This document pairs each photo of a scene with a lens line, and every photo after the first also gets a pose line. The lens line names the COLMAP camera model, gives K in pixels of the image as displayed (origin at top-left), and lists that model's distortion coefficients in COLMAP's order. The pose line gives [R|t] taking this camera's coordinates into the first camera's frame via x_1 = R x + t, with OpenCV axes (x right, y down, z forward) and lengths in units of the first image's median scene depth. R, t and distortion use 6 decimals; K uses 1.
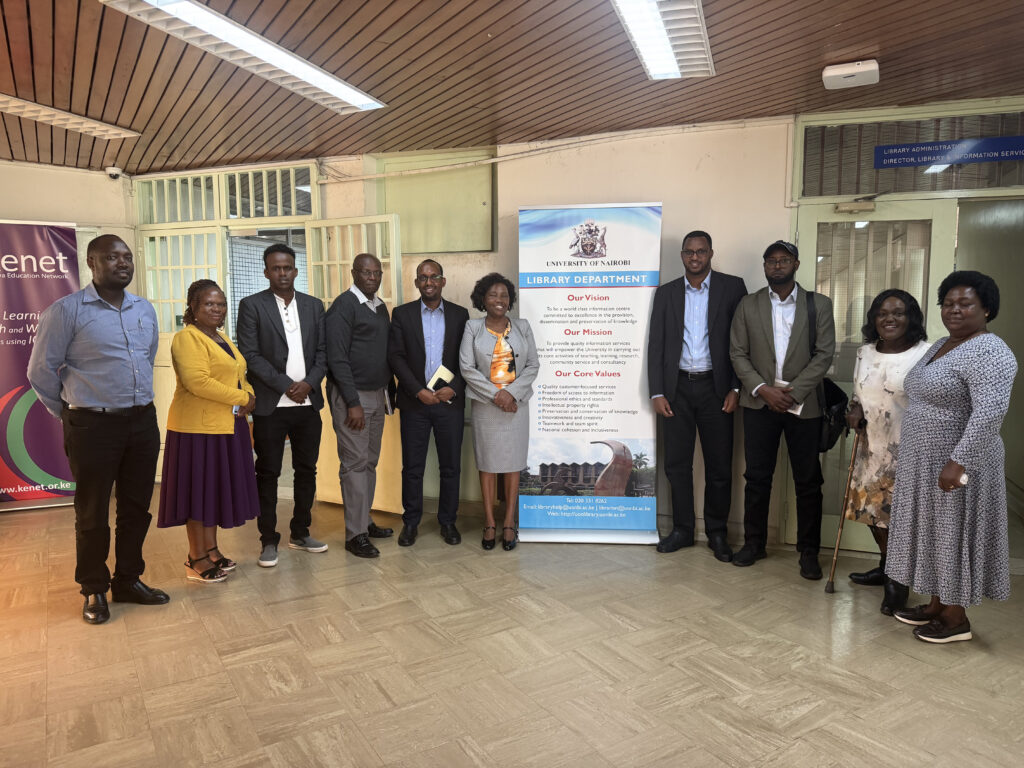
lens RADIAL K [[728.6, 0, 515.0], [0, 728.6, 409.1], [0, 0, 1]] dist [0.129204, -0.177573]
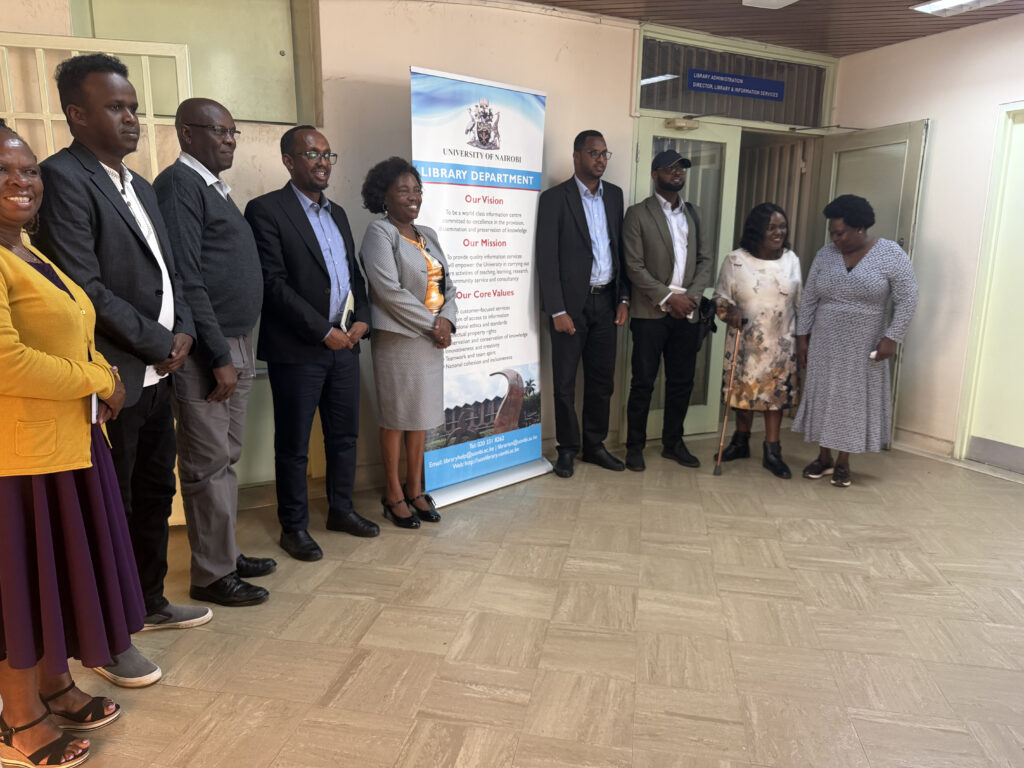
lens RADIAL K [[731.8, 0, 516.3], [0, 731.8, 409.0], [0, 0, 1]] dist [0.146429, -0.204466]
pose [[0.657766, -0.162983, 0.735378, -0.617714], [0.078884, 0.985846, 0.147936, -0.047481], [-0.749081, -0.039297, 0.661312, 0.484498]]
